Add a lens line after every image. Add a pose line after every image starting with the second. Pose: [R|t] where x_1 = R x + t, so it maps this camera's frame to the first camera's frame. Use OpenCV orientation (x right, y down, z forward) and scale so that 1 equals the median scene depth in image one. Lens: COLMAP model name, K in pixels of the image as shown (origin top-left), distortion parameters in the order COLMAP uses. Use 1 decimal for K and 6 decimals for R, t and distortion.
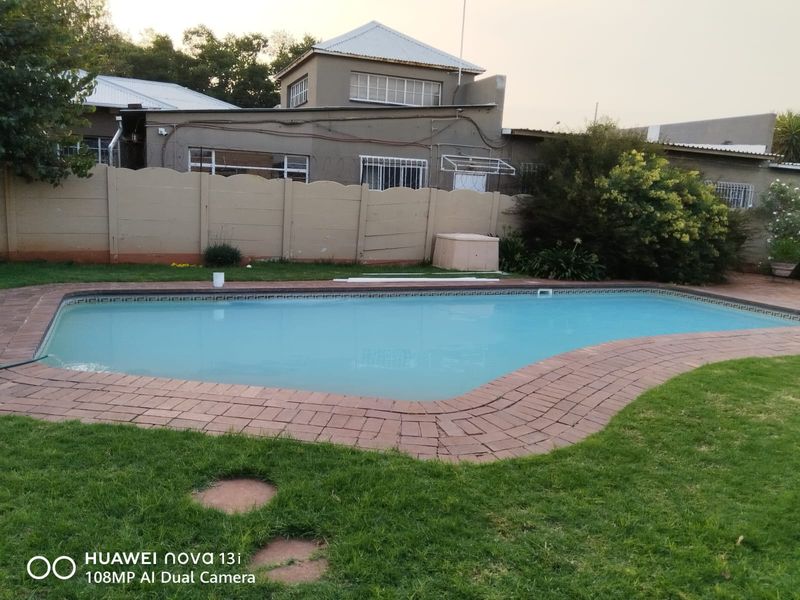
lens RADIAL K [[658.7, 0, 399.1], [0, 658.7, 285.3], [0, 0, 1]] dist [0.007490, 0.002791]
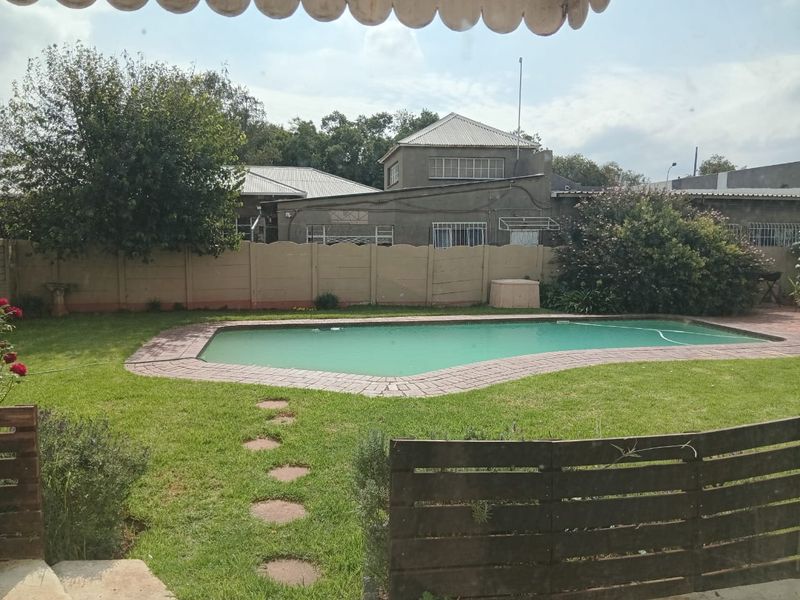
lens RADIAL K [[609.9, 0, 400.0], [0, 609.9, 300.0], [0, 0, 1]] dist [0.081202, -0.000352]
pose [[0.977840, -0.026172, -0.207710, 0.123316], [0.017116, 0.998828, -0.045280, 0.011287], [0.208652, 0.040721, 0.977142, -0.193497]]
